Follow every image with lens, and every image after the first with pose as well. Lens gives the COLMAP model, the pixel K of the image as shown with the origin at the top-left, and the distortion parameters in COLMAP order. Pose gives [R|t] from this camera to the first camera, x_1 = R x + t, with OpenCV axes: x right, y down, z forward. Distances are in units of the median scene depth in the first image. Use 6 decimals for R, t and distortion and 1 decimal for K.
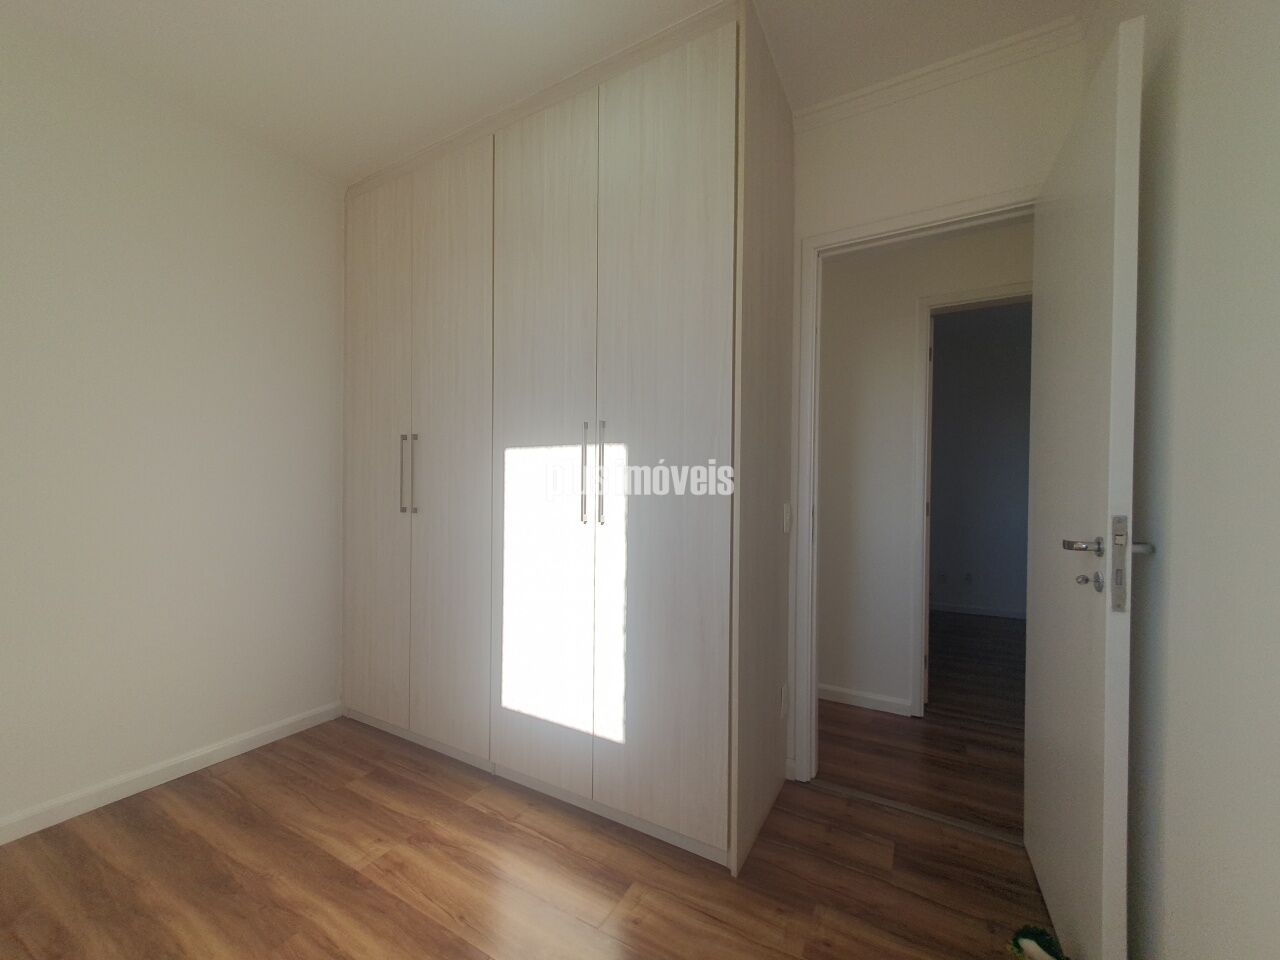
lens RADIAL K [[512.6, 0, 634.4], [0, 512.6, 485.9], [0, 0, 1]] dist [-0.001042, -0.000059]
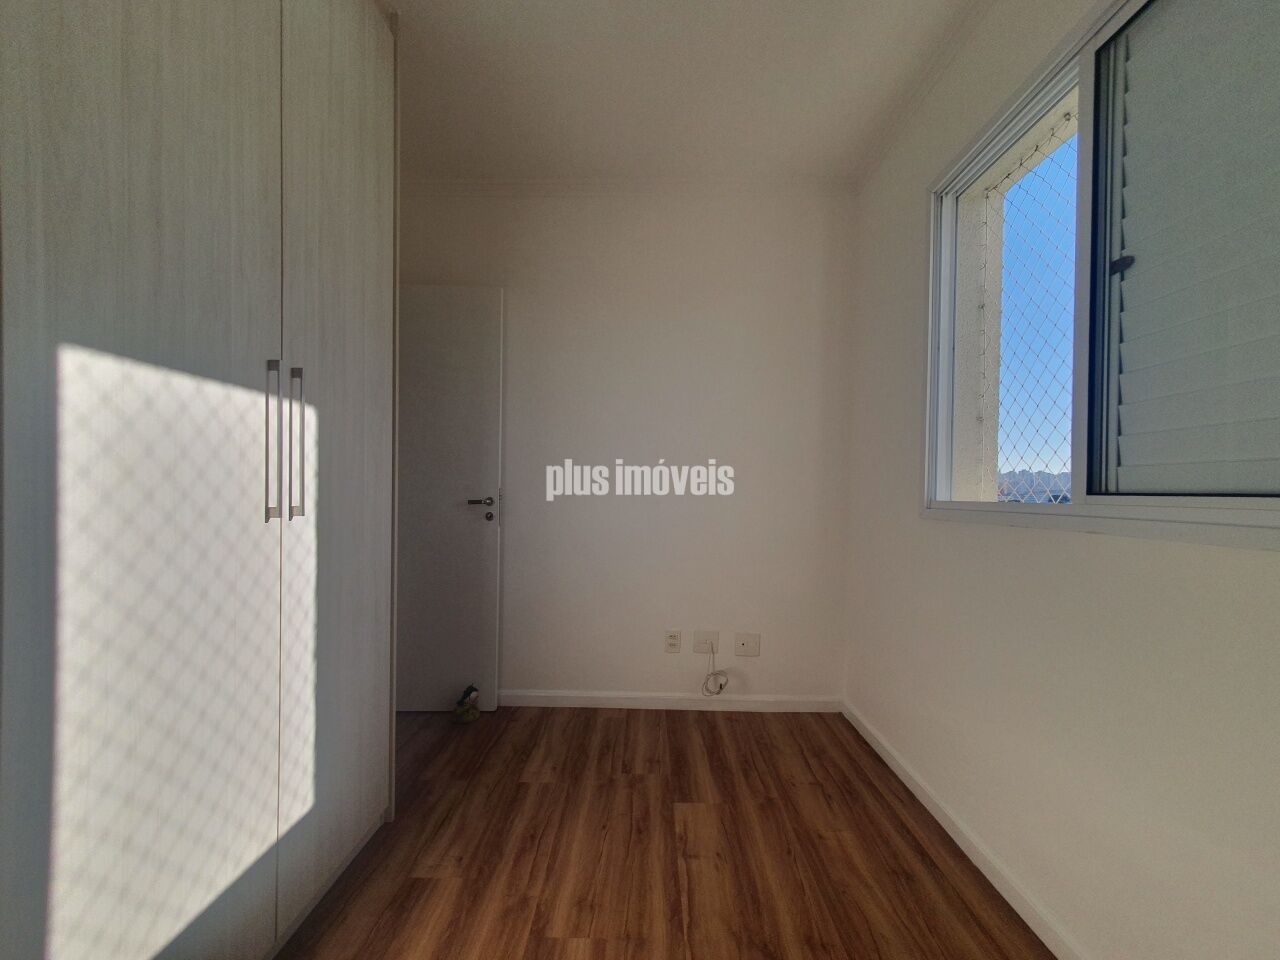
lens RADIAL K [[512.6, 0, 636.5], [0, 512.6, 487.1], [0, 0, 1]] dist [-0.001042, -0.000059]
pose [[-0.488113, -0.014594, 0.872658, -1.126920], [-0.025565, 0.999670, 0.002419, 0.025385], [-0.872406, -0.021129, -0.488325, 1.204600]]
